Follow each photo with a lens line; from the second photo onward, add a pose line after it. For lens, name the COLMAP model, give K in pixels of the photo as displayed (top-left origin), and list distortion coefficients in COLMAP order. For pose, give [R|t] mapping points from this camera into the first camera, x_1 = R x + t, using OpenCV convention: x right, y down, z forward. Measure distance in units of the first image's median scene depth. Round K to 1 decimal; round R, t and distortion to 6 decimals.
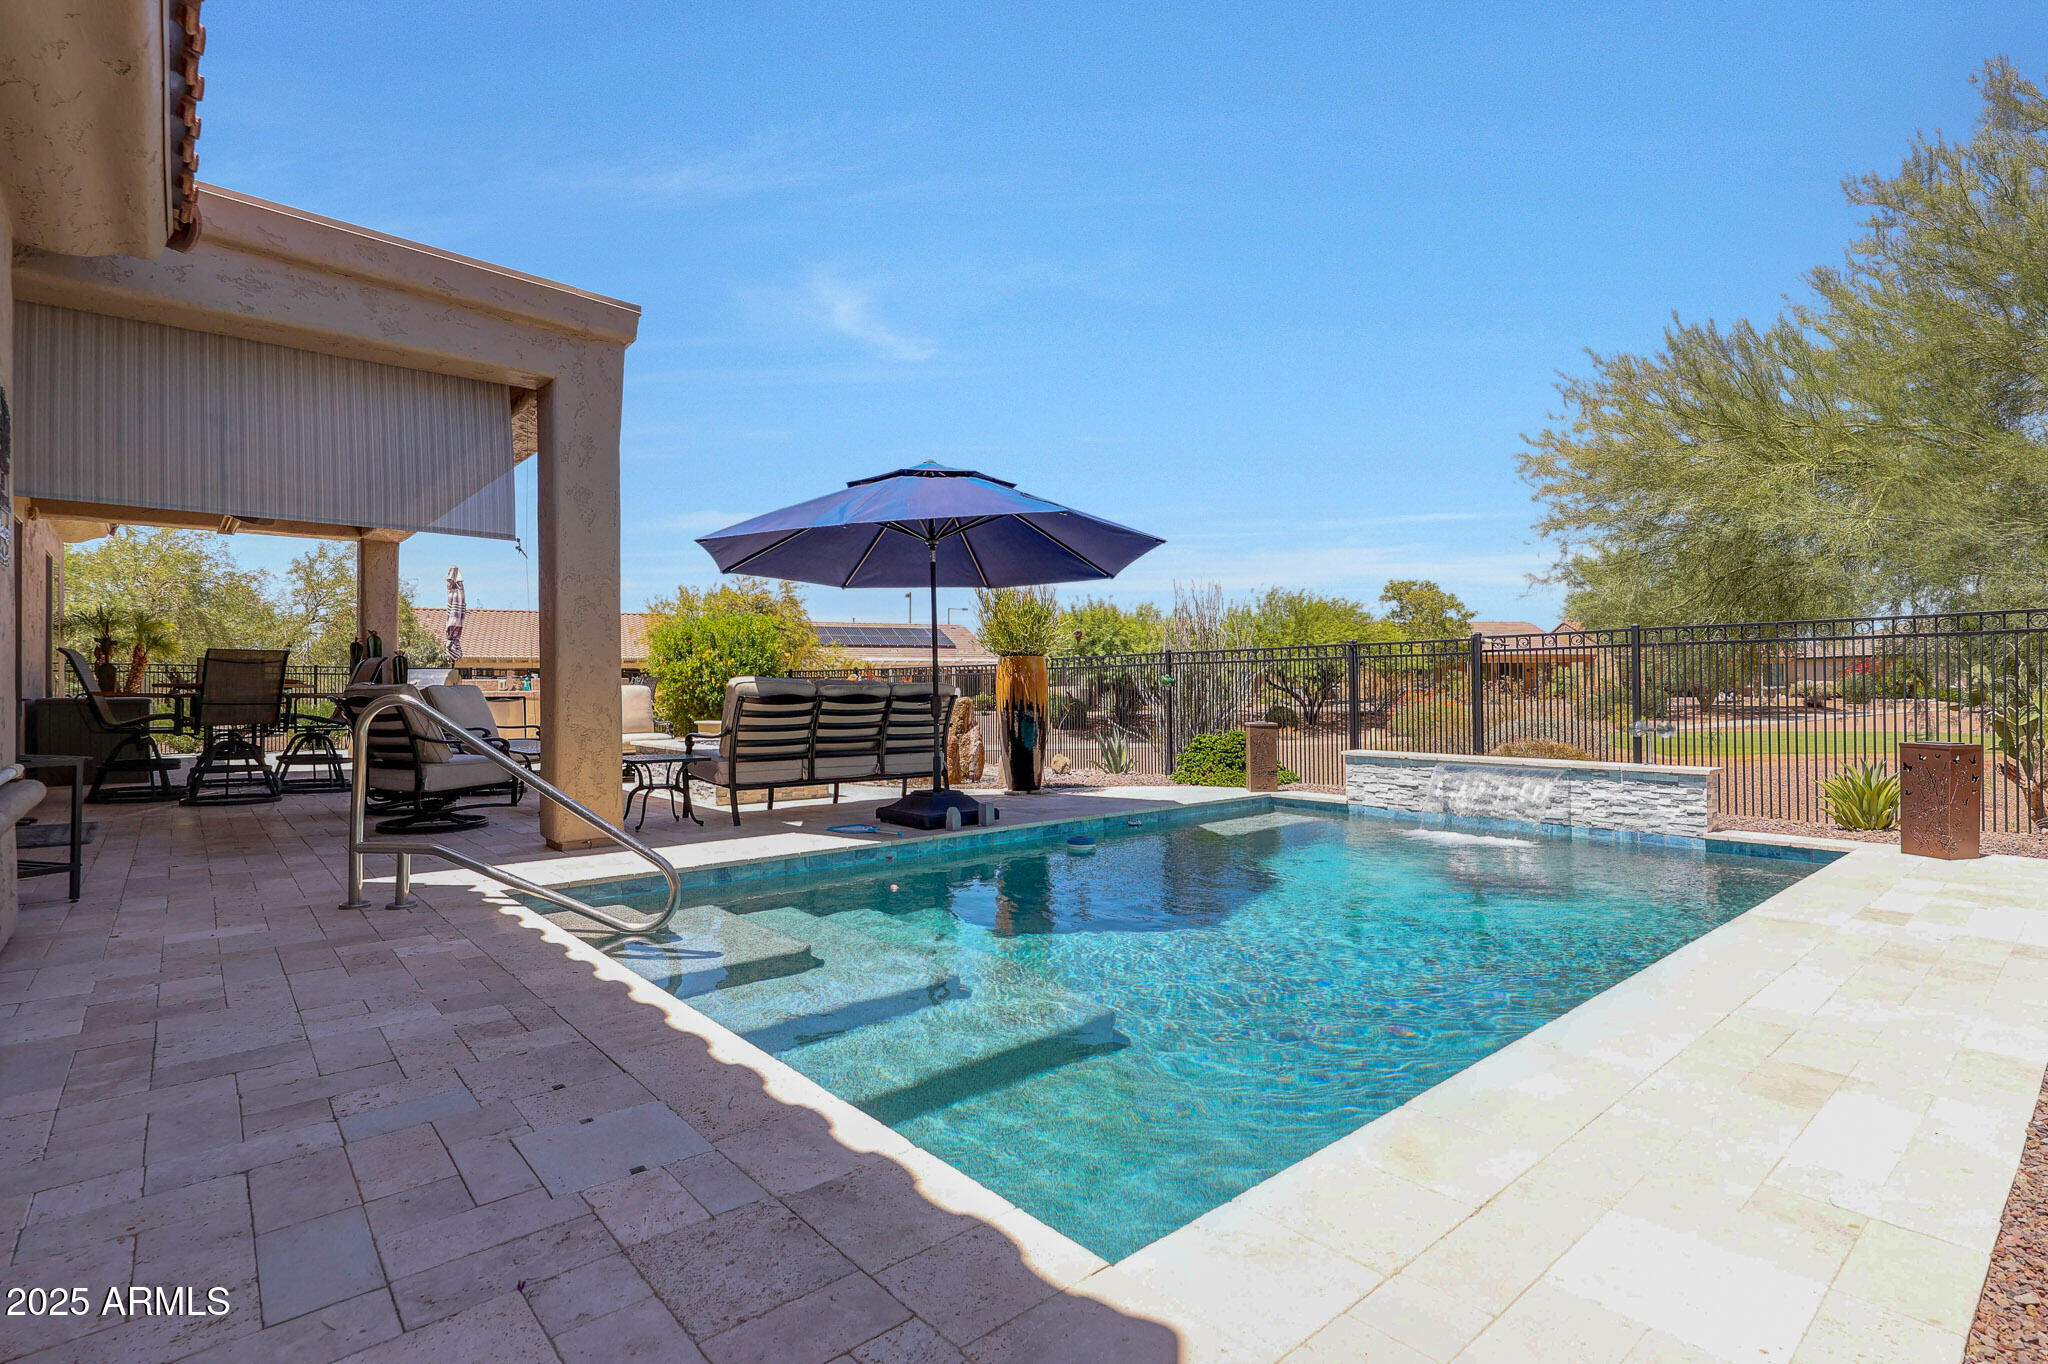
lens RADIAL K [[994.0, 0, 1021.5], [0, 994.0, 675.9], [0, 0, 1]] dist [0.000800, -0.000567]
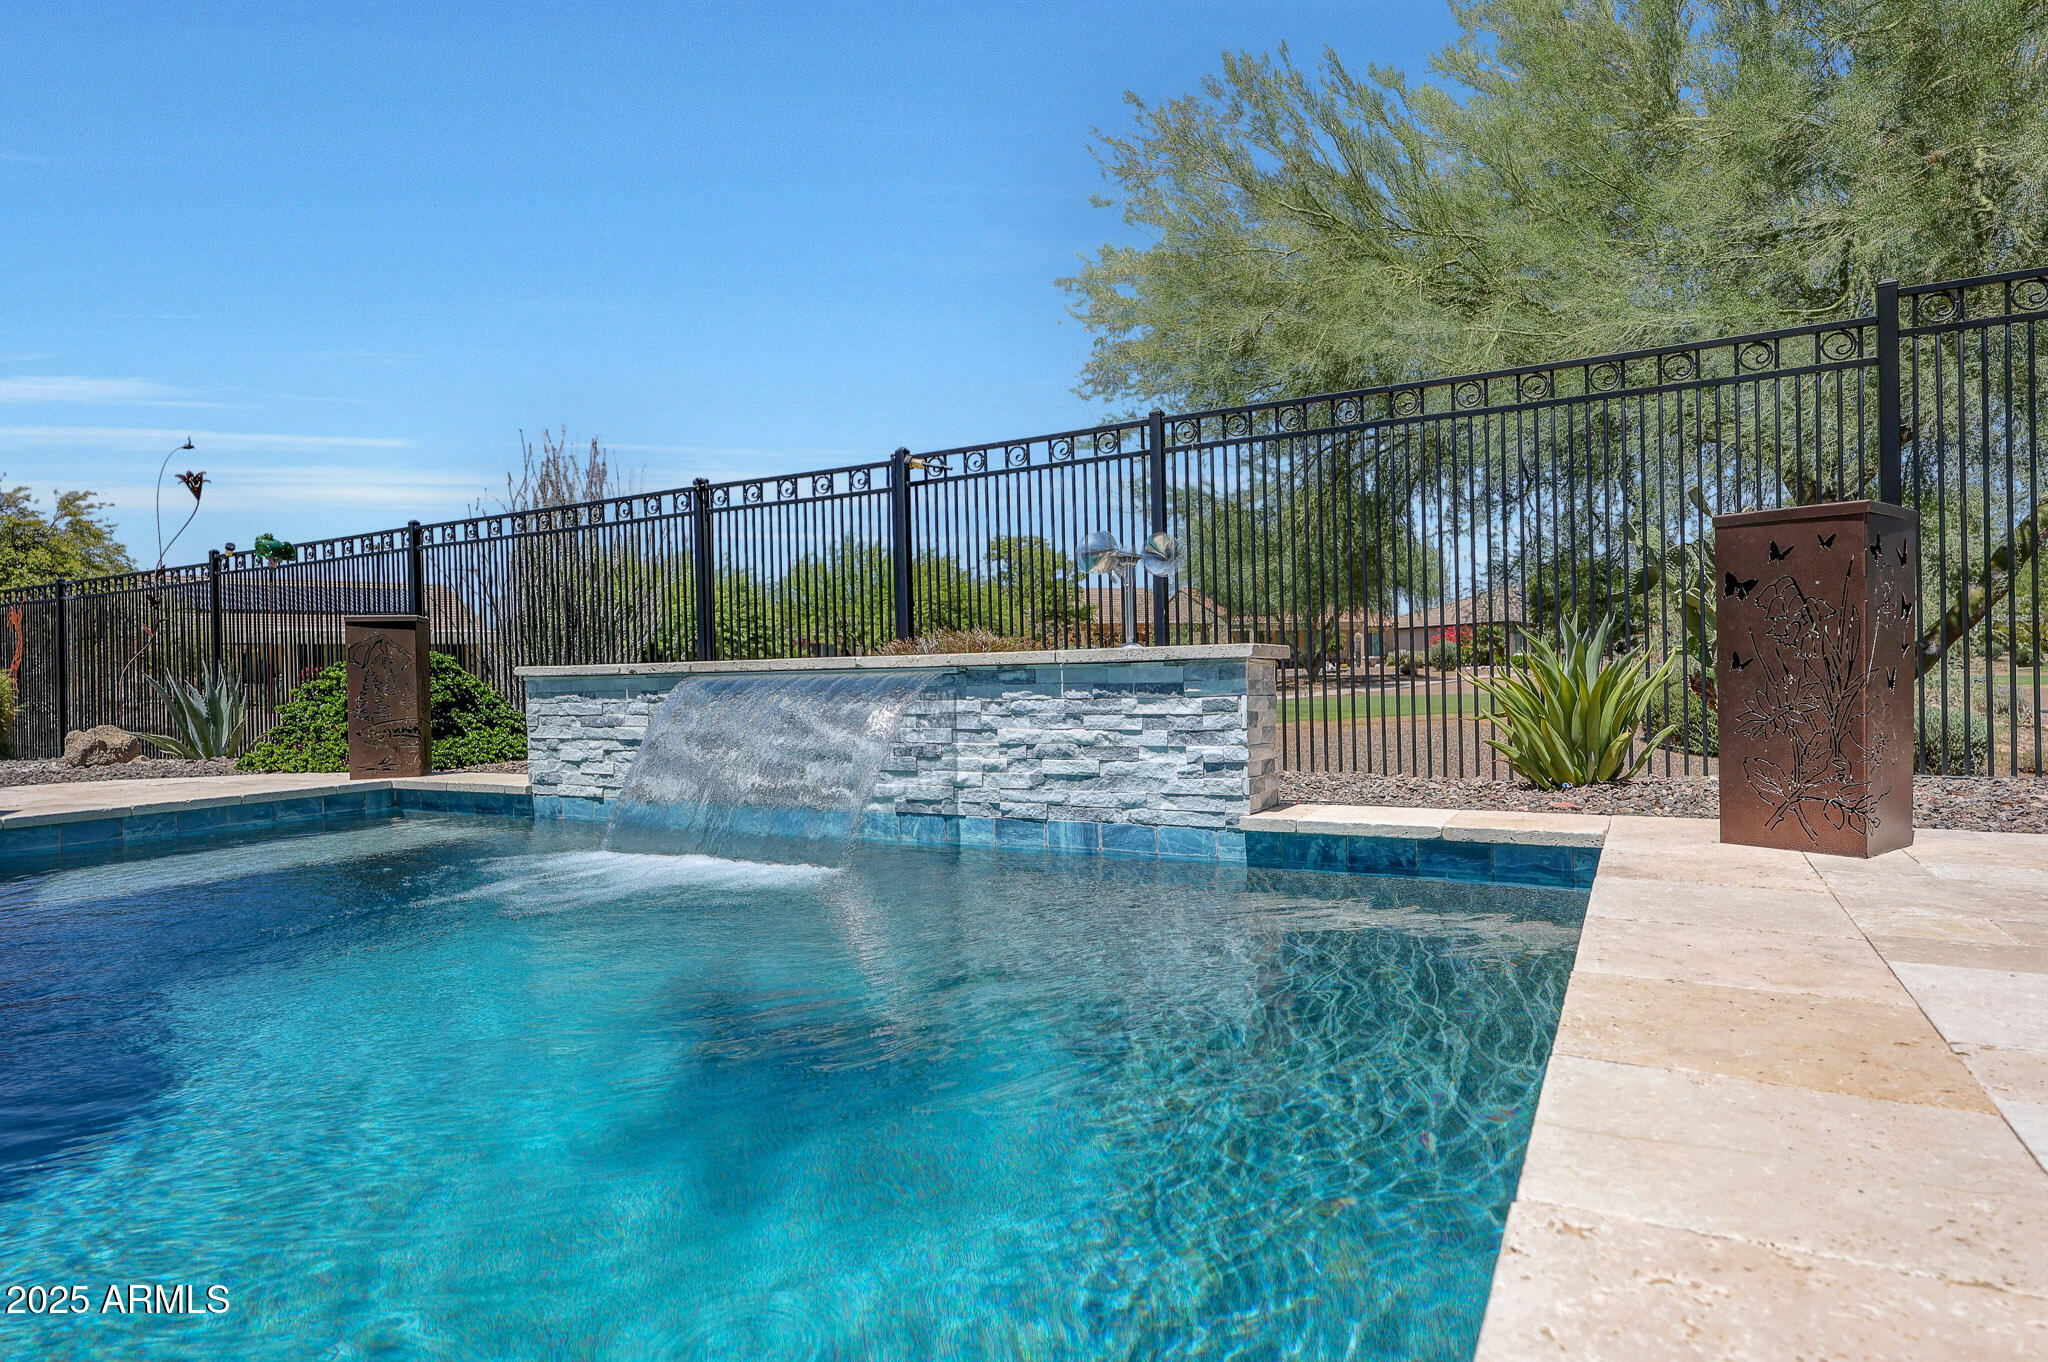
lens RADIAL K [[1110.9, 0, 1028.4], [0, 1110.9, 679.9], [0, 0, 1]] dist [-0.007493, -0.001579]
pose [[0.939949, -0.016949, 0.340895, 0.437529], [0.013336, 0.999827, 0.012939, 0.093754], [-0.341056, -0.007616, 0.940012, 0.593166]]
